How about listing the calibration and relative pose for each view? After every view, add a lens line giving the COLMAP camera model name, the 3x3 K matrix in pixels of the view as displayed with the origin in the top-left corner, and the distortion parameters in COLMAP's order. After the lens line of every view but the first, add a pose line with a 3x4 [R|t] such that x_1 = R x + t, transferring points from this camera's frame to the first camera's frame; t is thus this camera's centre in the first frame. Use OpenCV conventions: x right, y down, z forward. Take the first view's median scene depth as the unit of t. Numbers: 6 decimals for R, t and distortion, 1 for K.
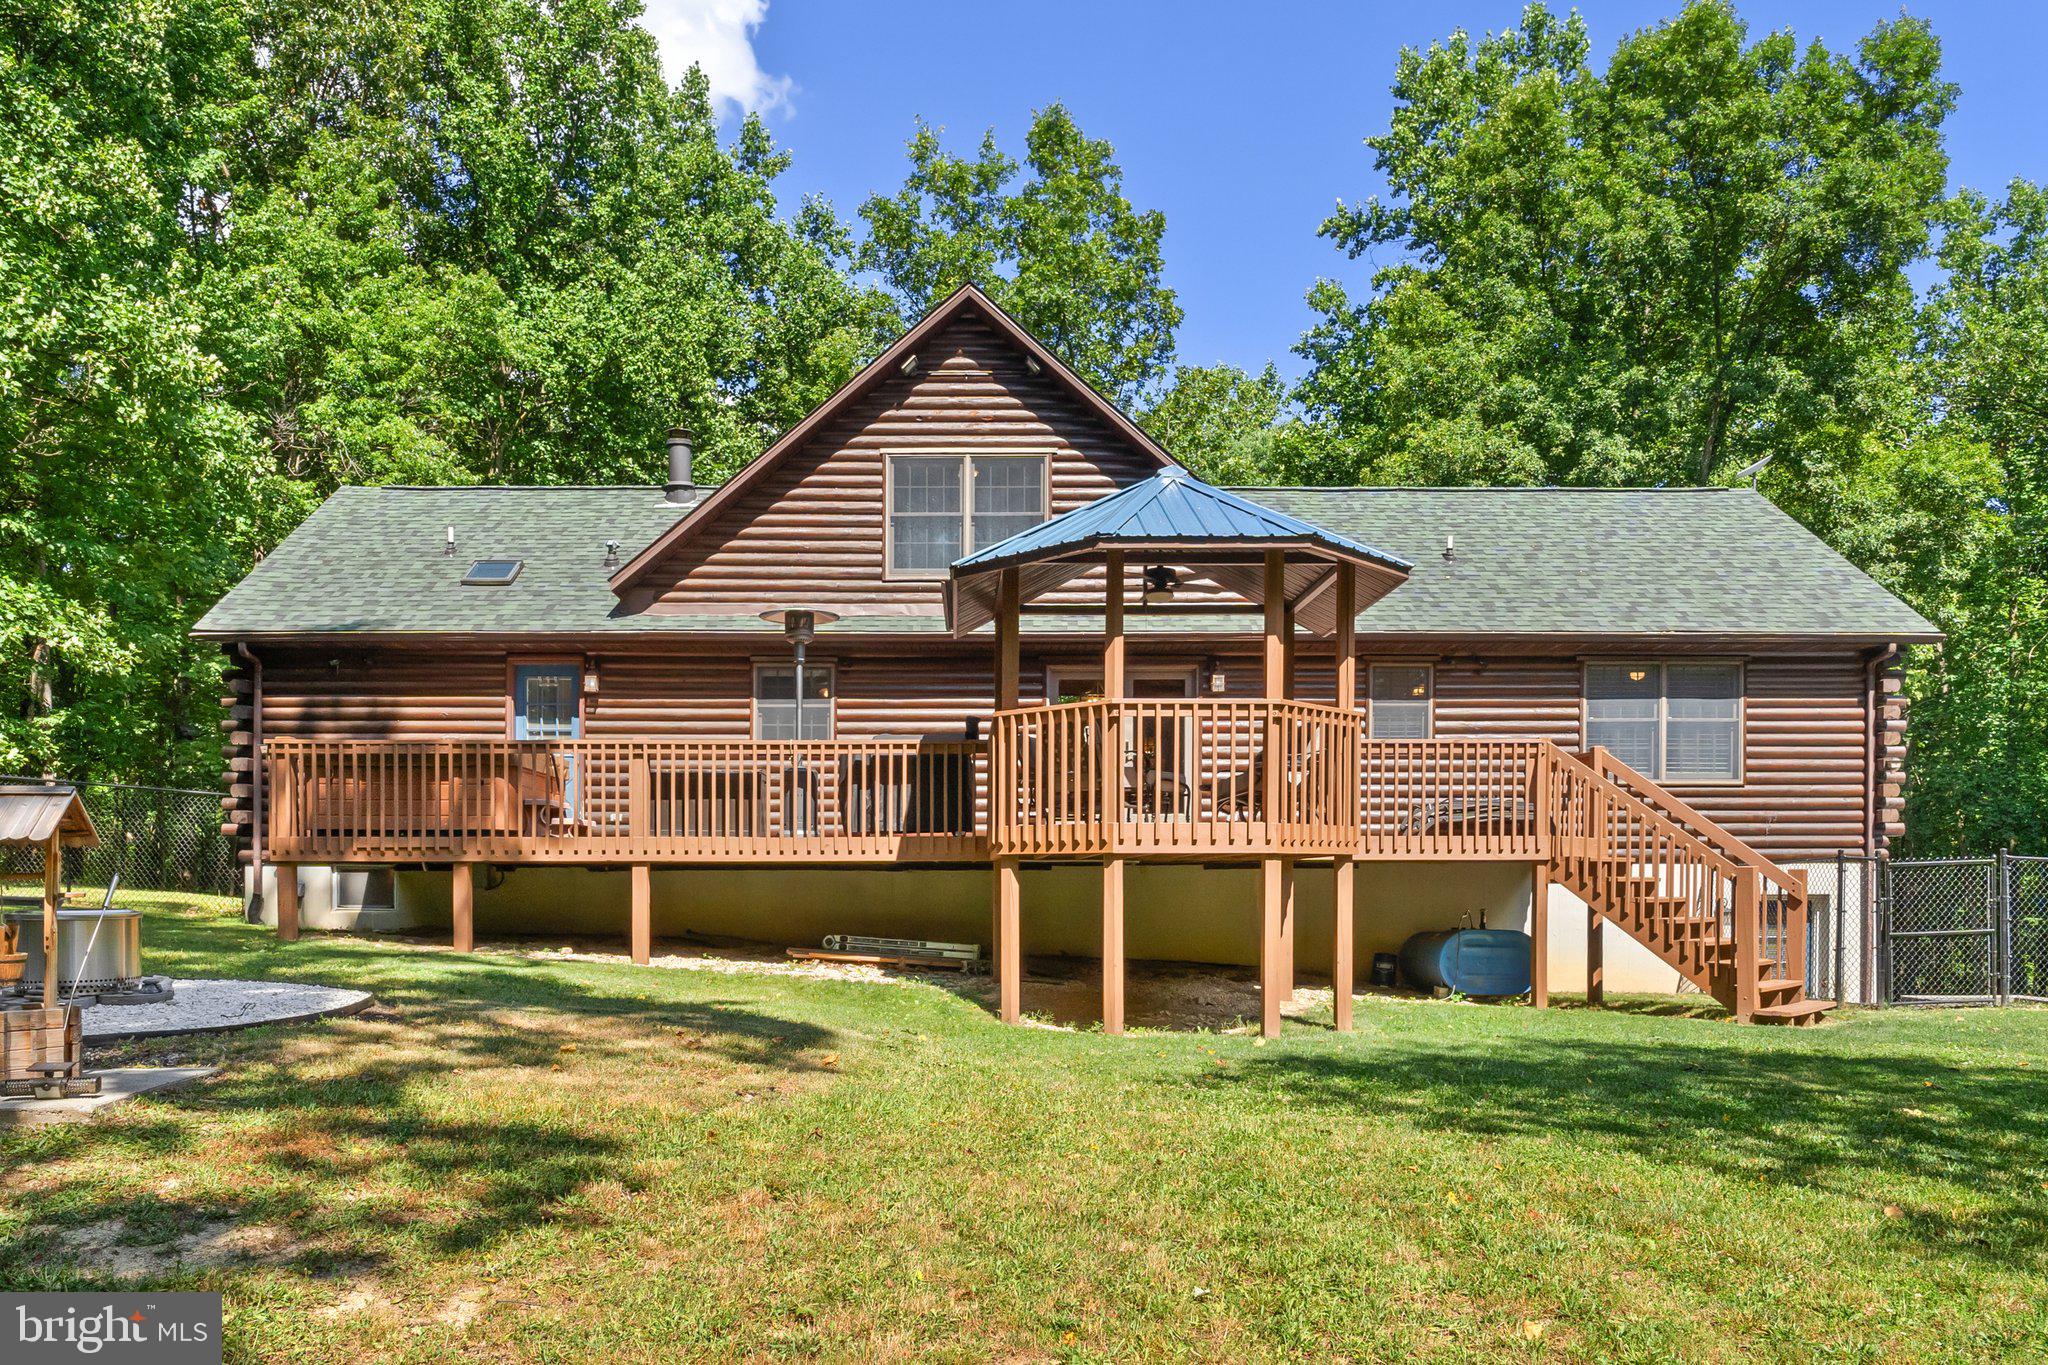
lens RADIAL K [[1464.1, 0, 1023.2], [0, 1464.1, 886.4], [0, 0, 1]] dist [0.006929, -0.008781]
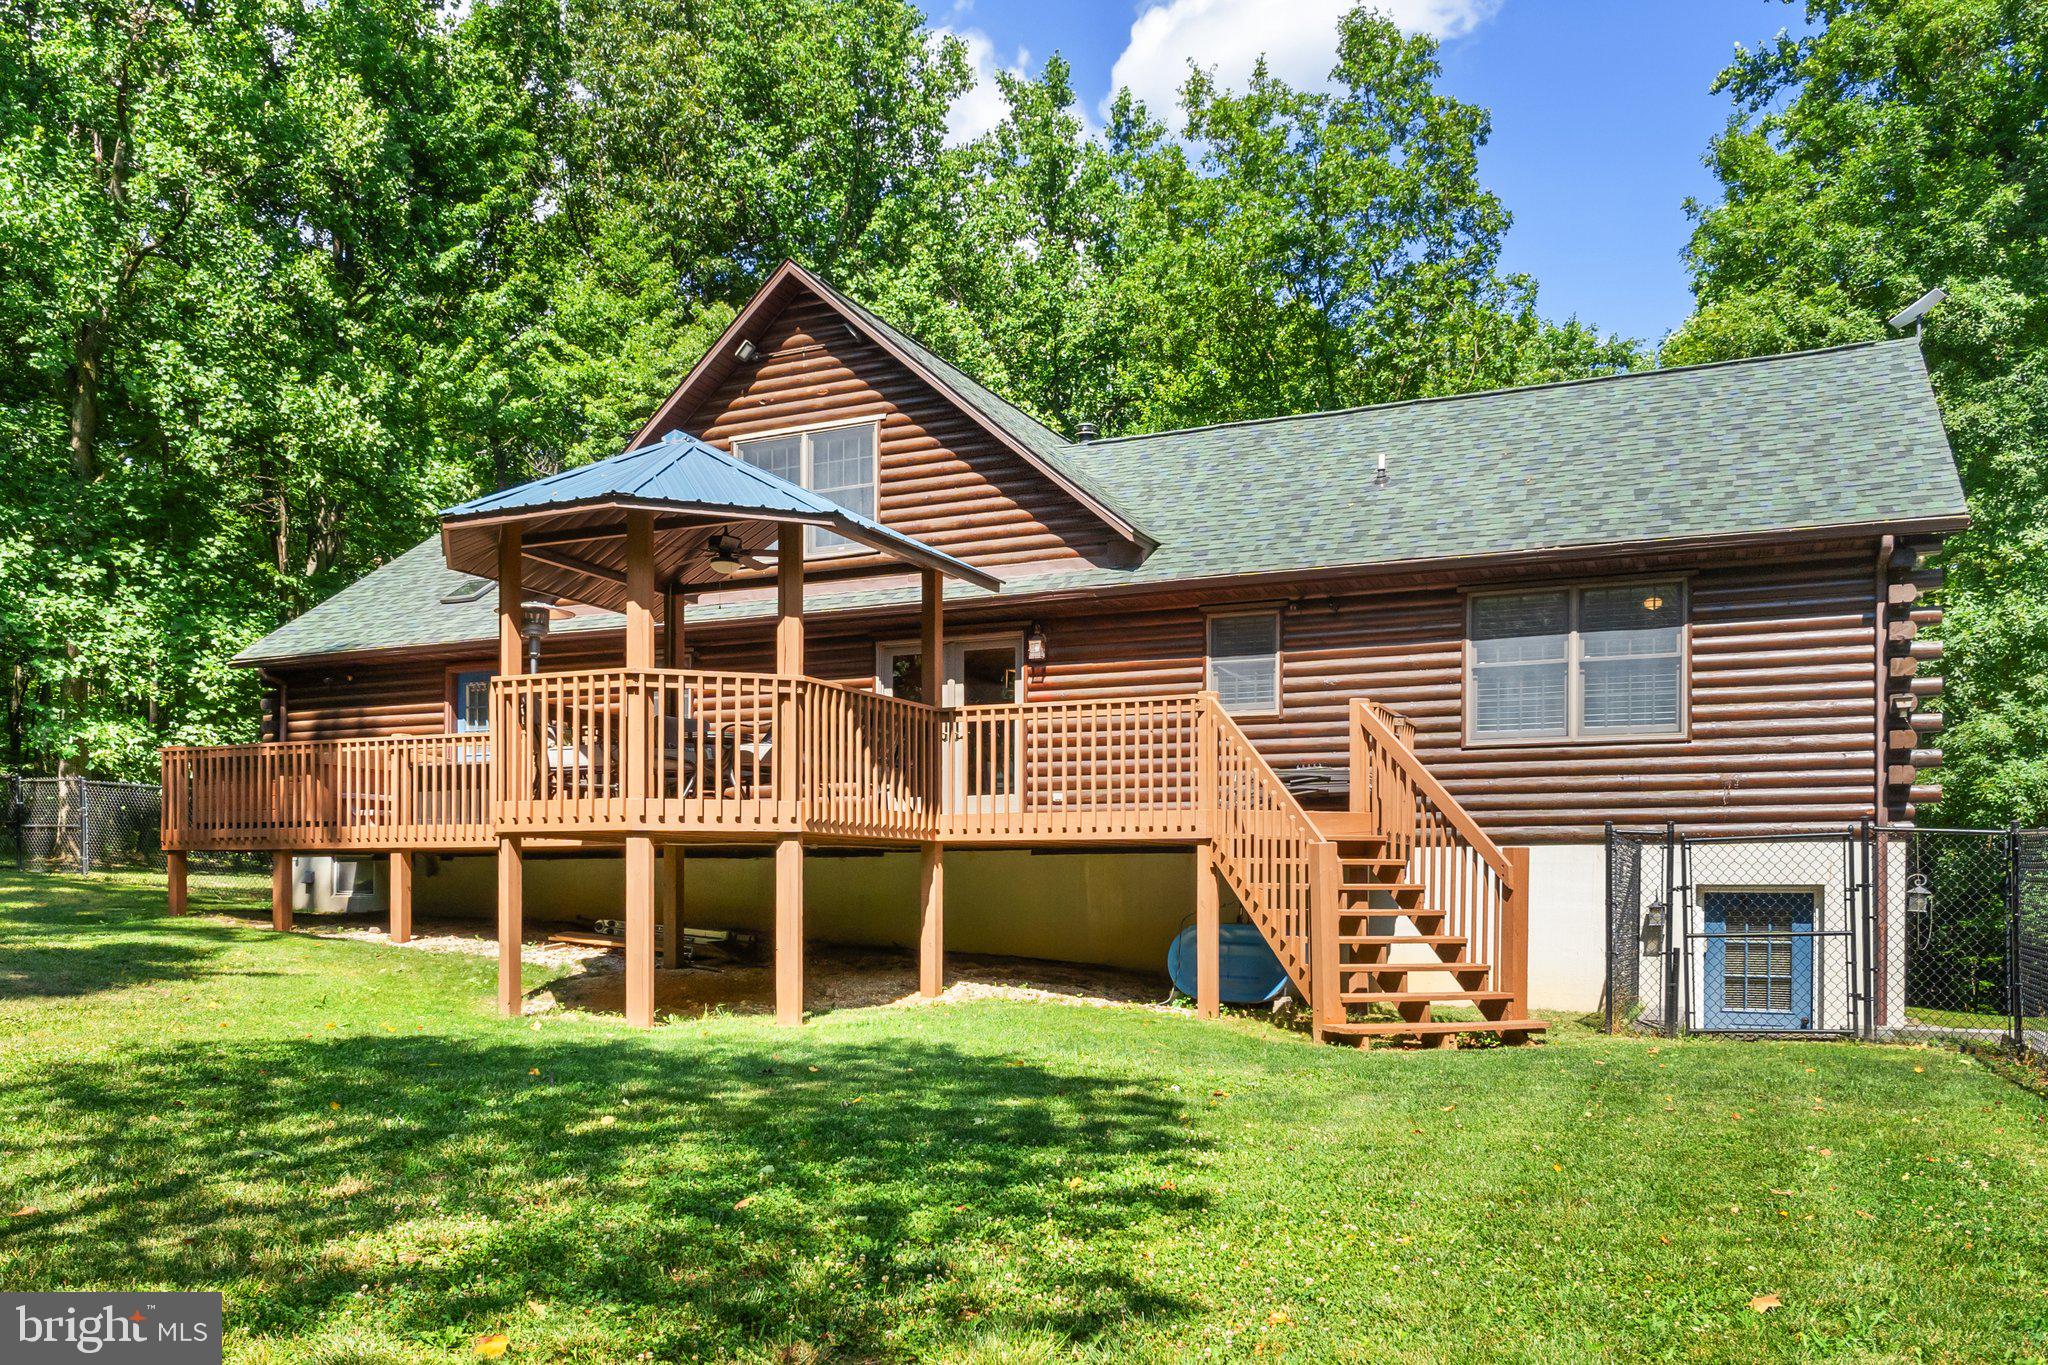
lens RADIAL K [[1575.8, 0, 1025.4], [0, 1575.8, 860.7], [0, 0, 1]] dist [-0.002552, -0.008486]
pose [[0.898125, -0.004025, -0.439721, 0.561013], [-0.004319, 0.999829, -0.017974, 0.009355], [0.439718, 0.018043, 0.897955, 0.127432]]
